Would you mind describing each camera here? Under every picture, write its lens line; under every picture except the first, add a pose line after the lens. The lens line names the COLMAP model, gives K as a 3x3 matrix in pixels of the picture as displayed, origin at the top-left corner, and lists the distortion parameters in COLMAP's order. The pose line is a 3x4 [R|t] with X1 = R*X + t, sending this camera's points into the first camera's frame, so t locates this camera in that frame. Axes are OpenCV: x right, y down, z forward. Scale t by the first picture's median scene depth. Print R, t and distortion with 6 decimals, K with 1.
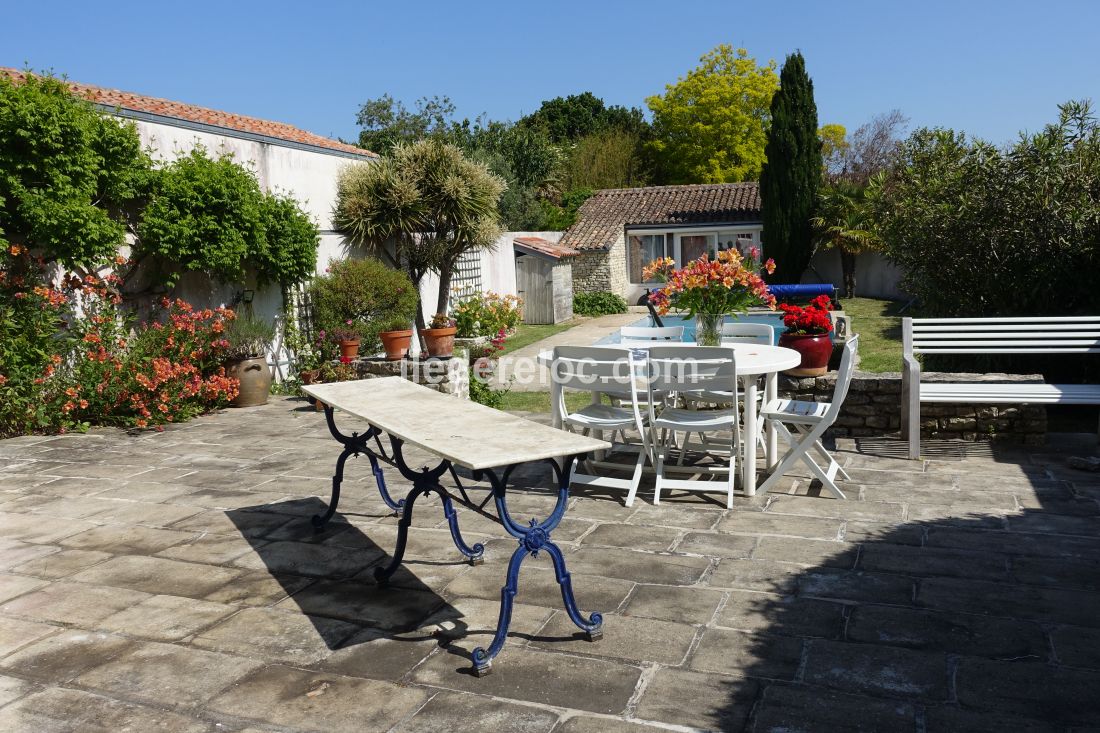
lens RADIAL K [[933.3, 0, 550.0], [0, 933.3, 366.5], [0, 0, 1]] dist [0.004336, -0.006239]
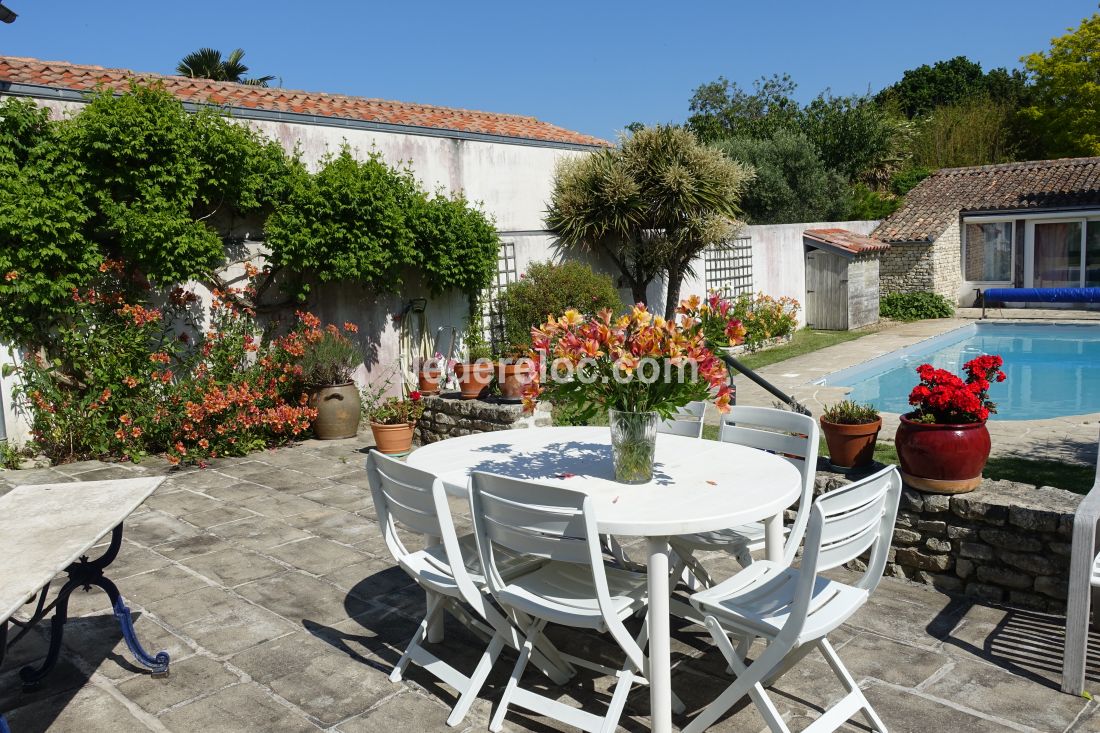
lens RADIAL K [[917.4, 0, 550.0], [0, 917.4, 366.5], [0, 0, 1]] dist [0.009147, -0.019225]
pose [[0.917558, 0.046480, -0.394876, 0.145640], [-0.038860, 0.998872, 0.027277, -0.040264], [0.395698, -0.009684, 0.918330, 0.189041]]
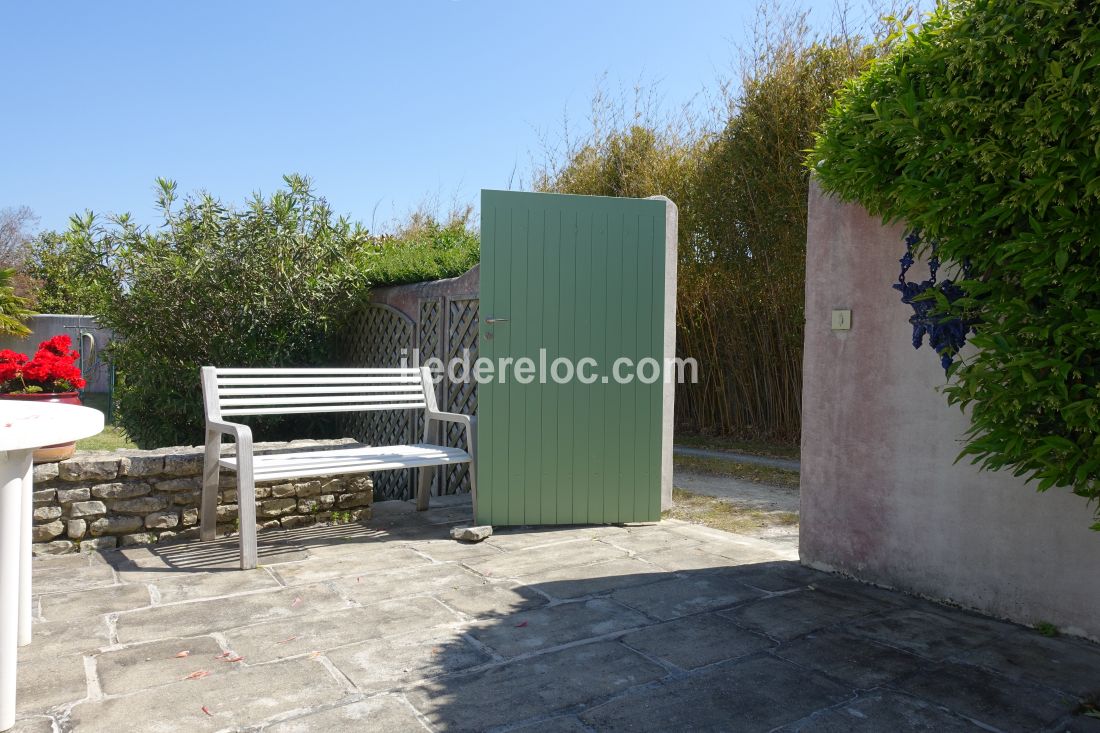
lens RADIAL K [[761.2, 0, 550.0], [0, 761.2, 366.5], [0, 0, 1]] dist [0.002030, 0.000872]
pose [[0.557885, 0.029299, 0.829401, 0.022769], [0.068155, 0.994384, -0.080971, 0.006286], [-0.827115, 0.101701, 0.552754, 0.231229]]
